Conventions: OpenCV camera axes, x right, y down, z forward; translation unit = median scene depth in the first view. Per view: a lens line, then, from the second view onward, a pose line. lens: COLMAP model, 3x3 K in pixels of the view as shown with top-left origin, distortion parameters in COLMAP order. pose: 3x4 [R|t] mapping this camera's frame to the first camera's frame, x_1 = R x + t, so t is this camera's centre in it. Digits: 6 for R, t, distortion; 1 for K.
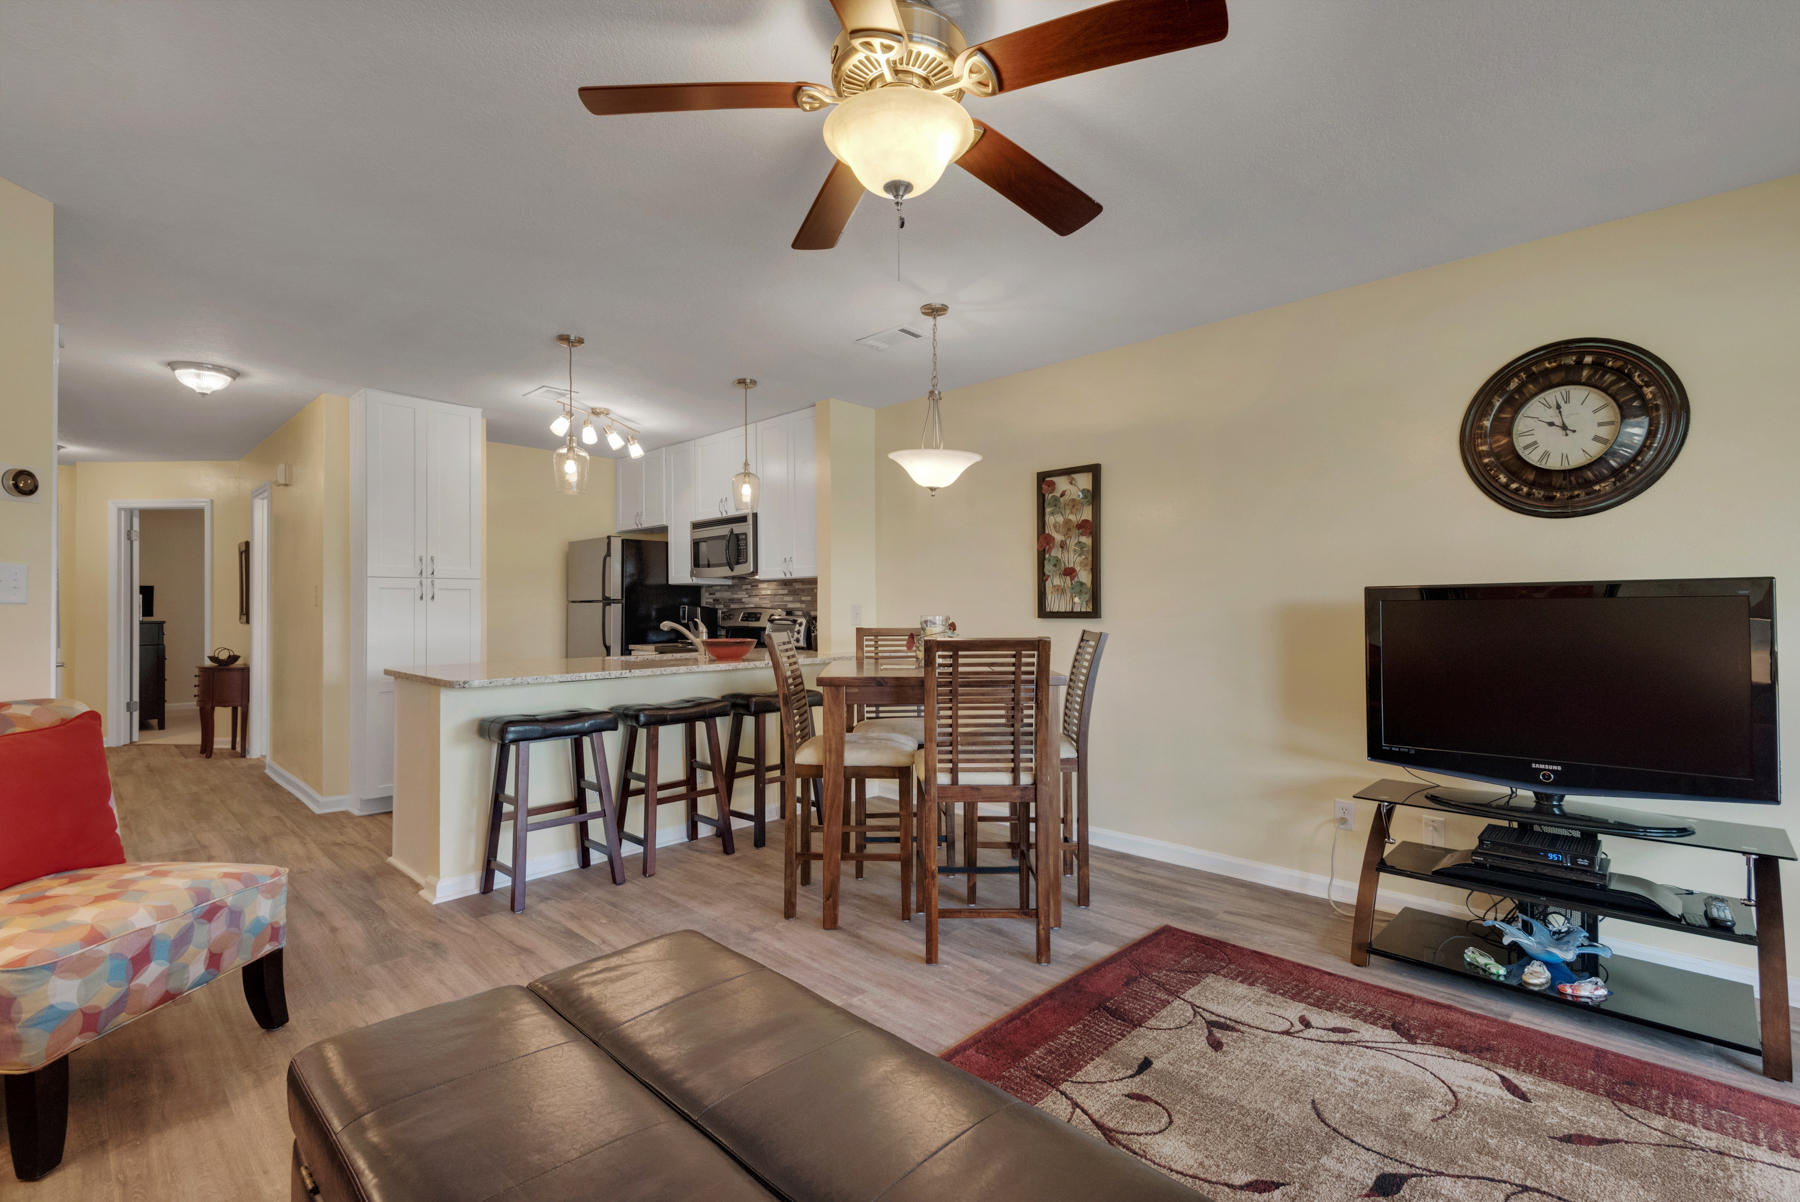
lens RADIAL K [[828.1, 0, 914.5], [0, 828.1, 605.8], [0, 0, 1]] dist [0.018006, -0.008668]
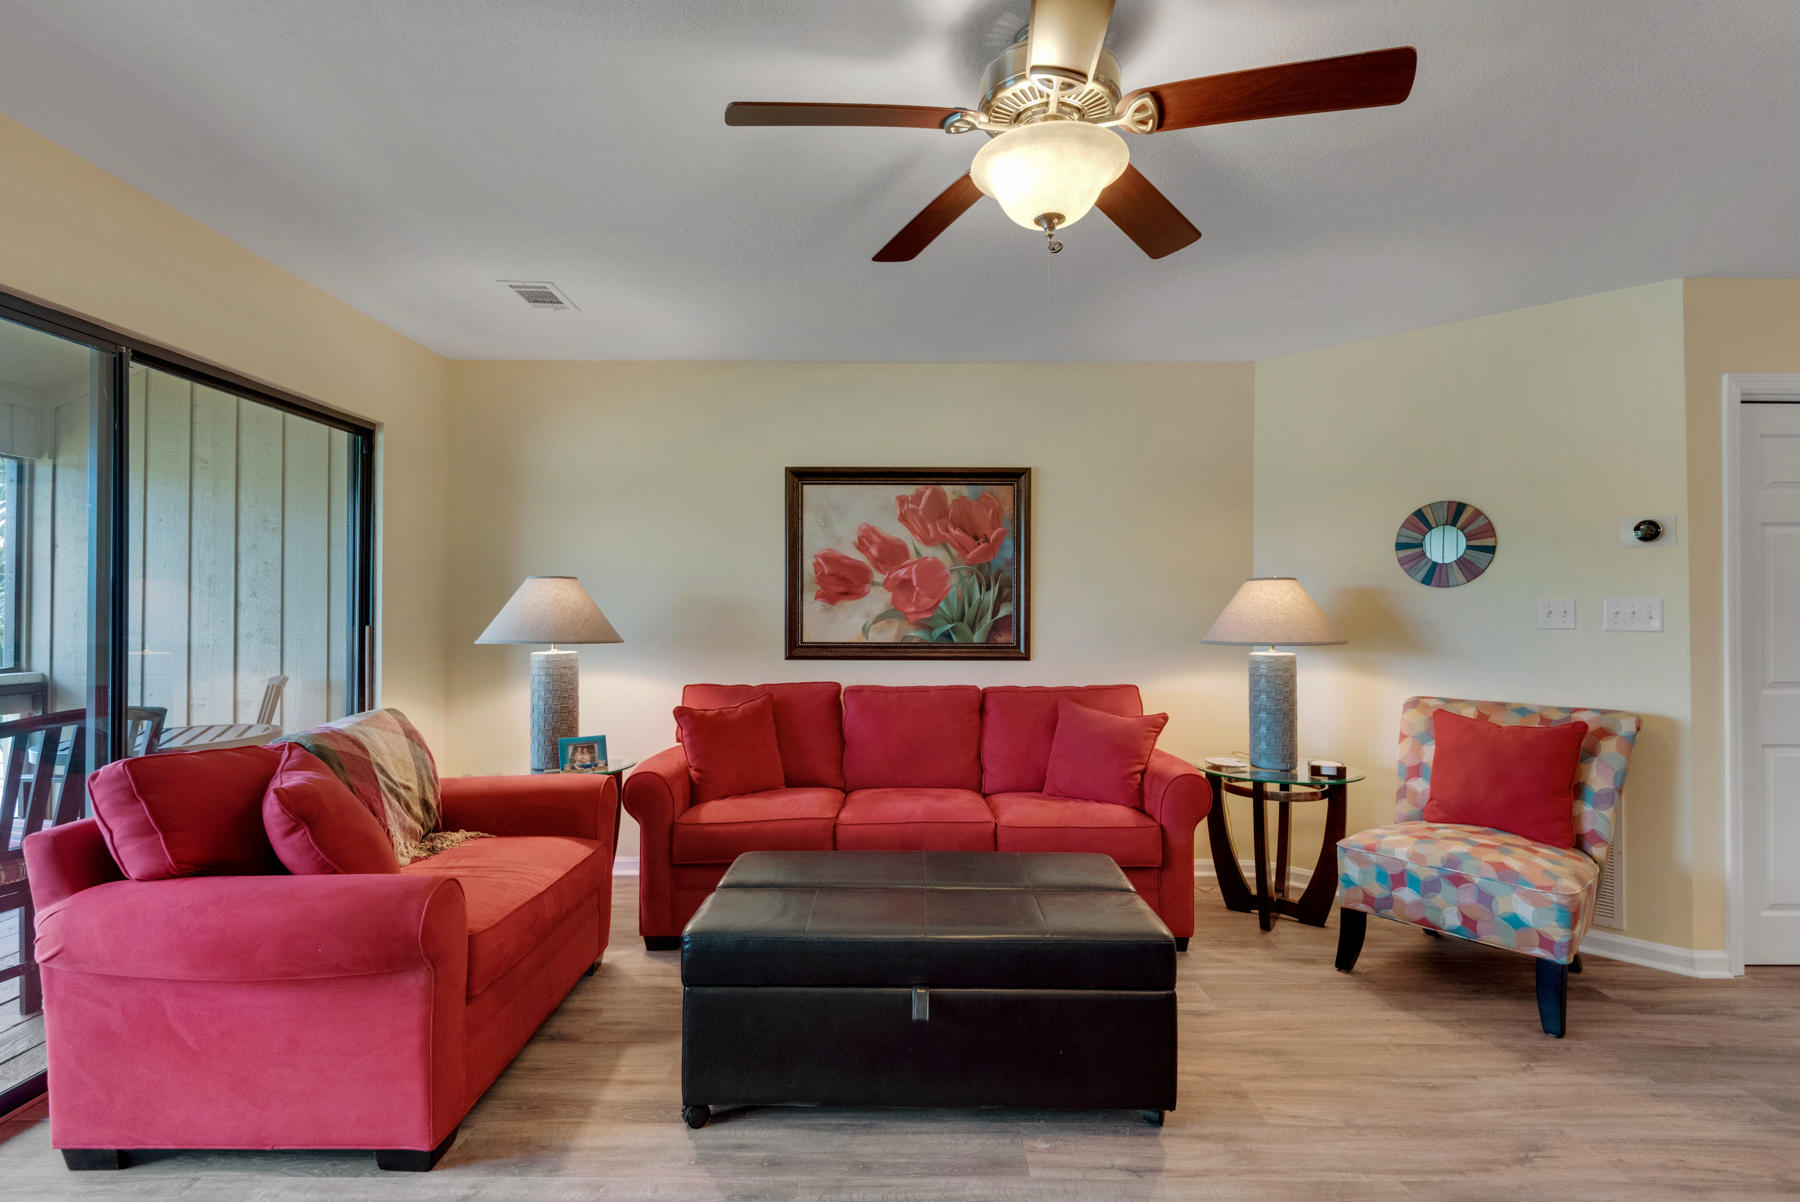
lens RADIAL K [[855.8, 0, 888.6], [0, 855.8, 596.5], [0, 0, 1]] dist [0.013933, -0.008361]
pose [[-0.741984, -0.010288, -0.670339, 0.294649], [0.002744, 0.999827, -0.018382, -0.017472], [0.670412, -0.015479, -0.741827, 0.609400]]
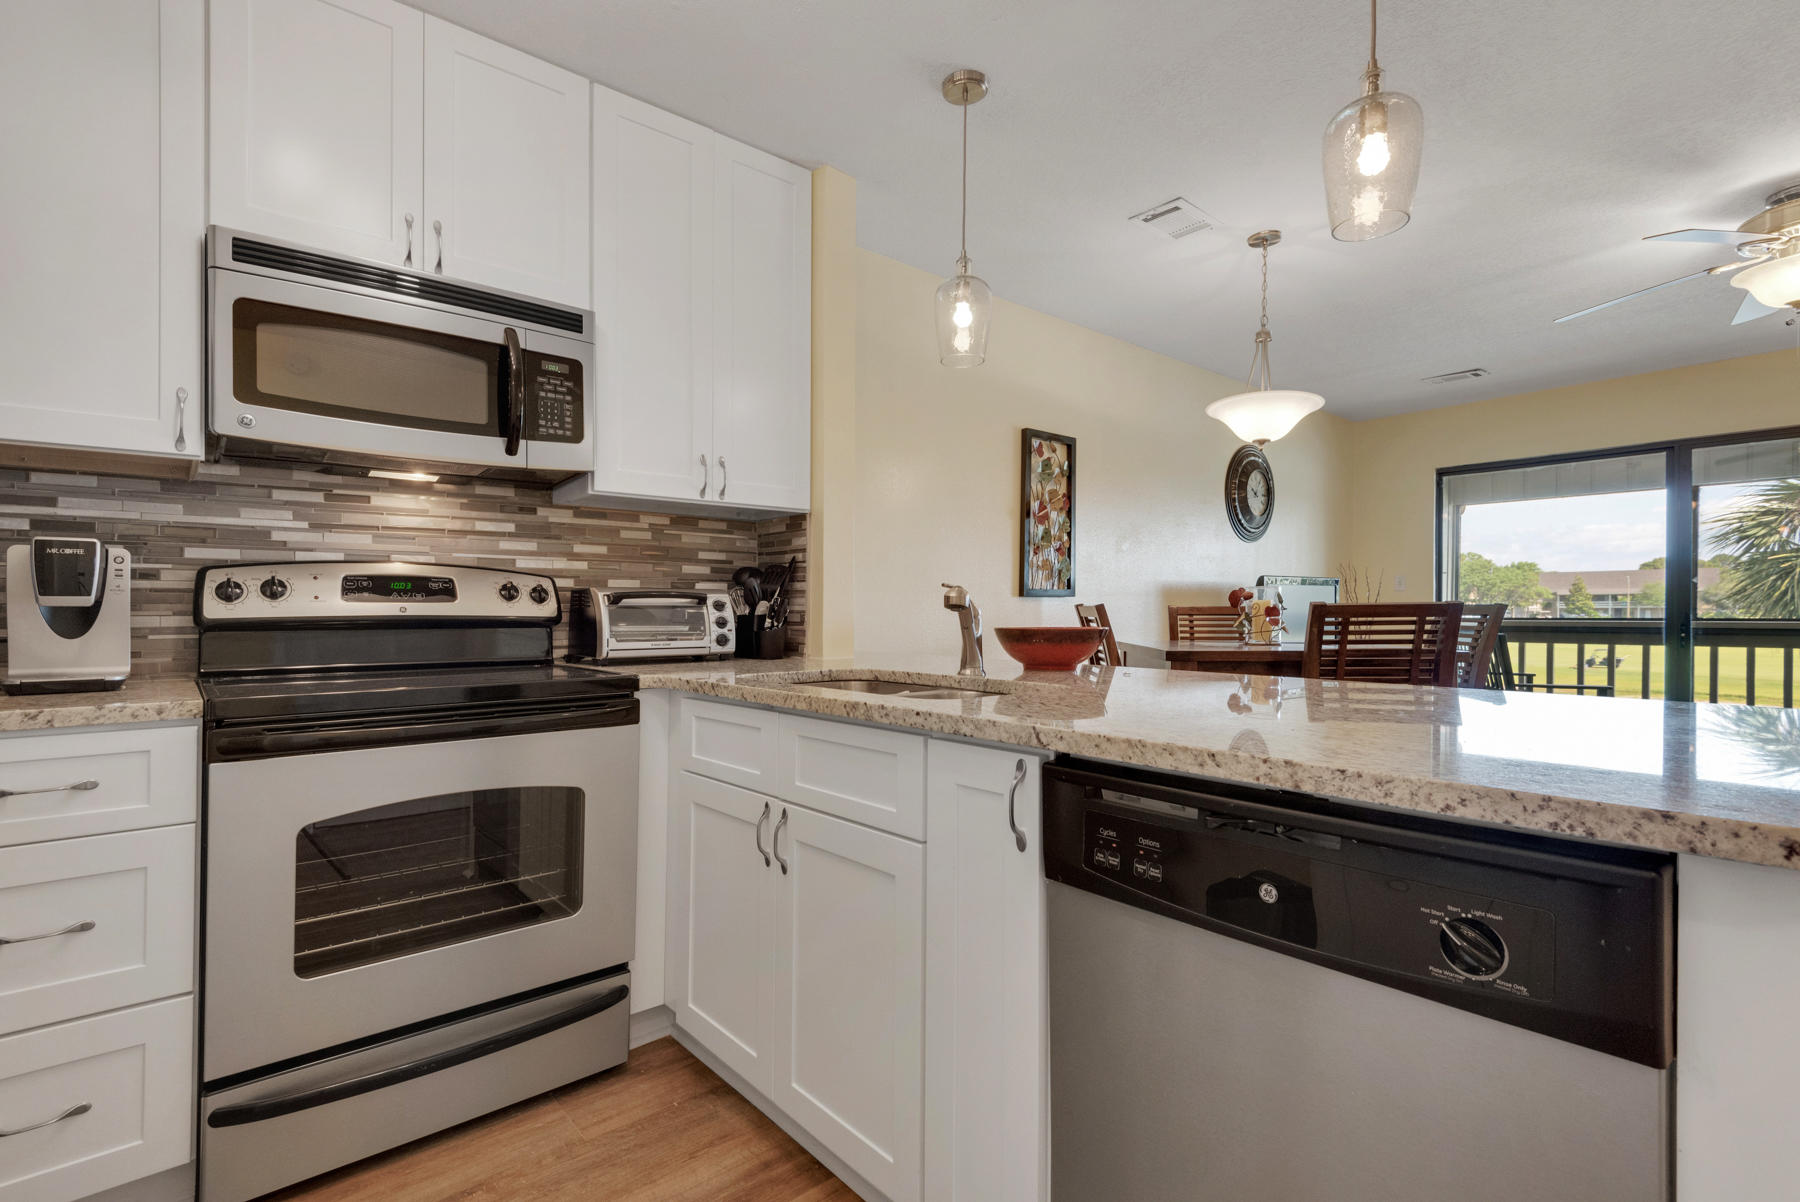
lens RADIAL K [[828.1, 0, 922.6], [0, 828.1, 598.4], [0, 0, 1]] dist [0.018006, -0.008668]
pose [[0.082735, 0.020799, 0.996355, -0.634092], [0.001908, 0.999777, -0.021029, 0.030431], [-0.996570, 0.003641, 0.082677, 0.918396]]
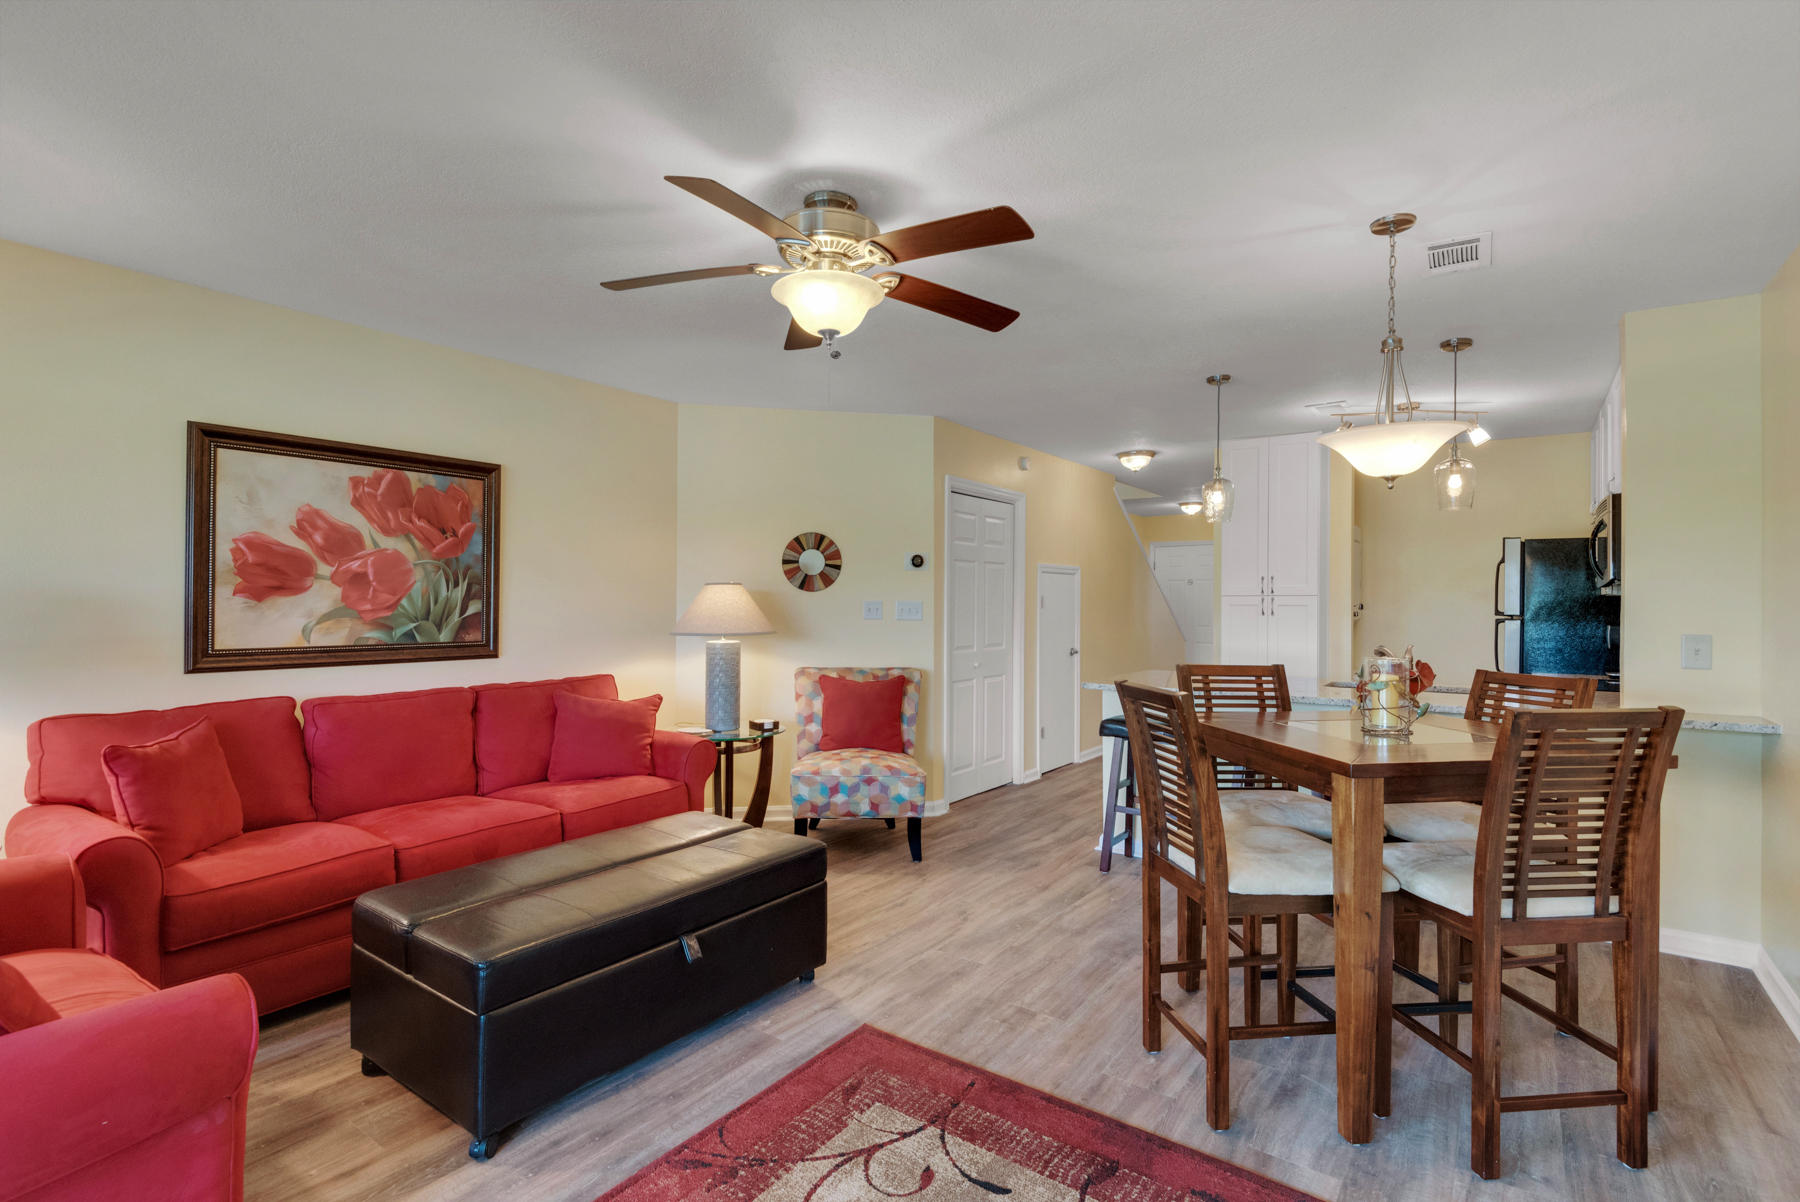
lens RADIAL K [[855.8, 0, 872.8], [0, 855.8, 590.8], [0, 0, 1]] dist [0.013933, -0.008361]
pose [[0.104489, -0.010837, -0.994467, 0.515497], [-0.000575, 0.999940, -0.010957, -0.026736], [0.994526, 0.001717, 0.104477, 0.347143]]
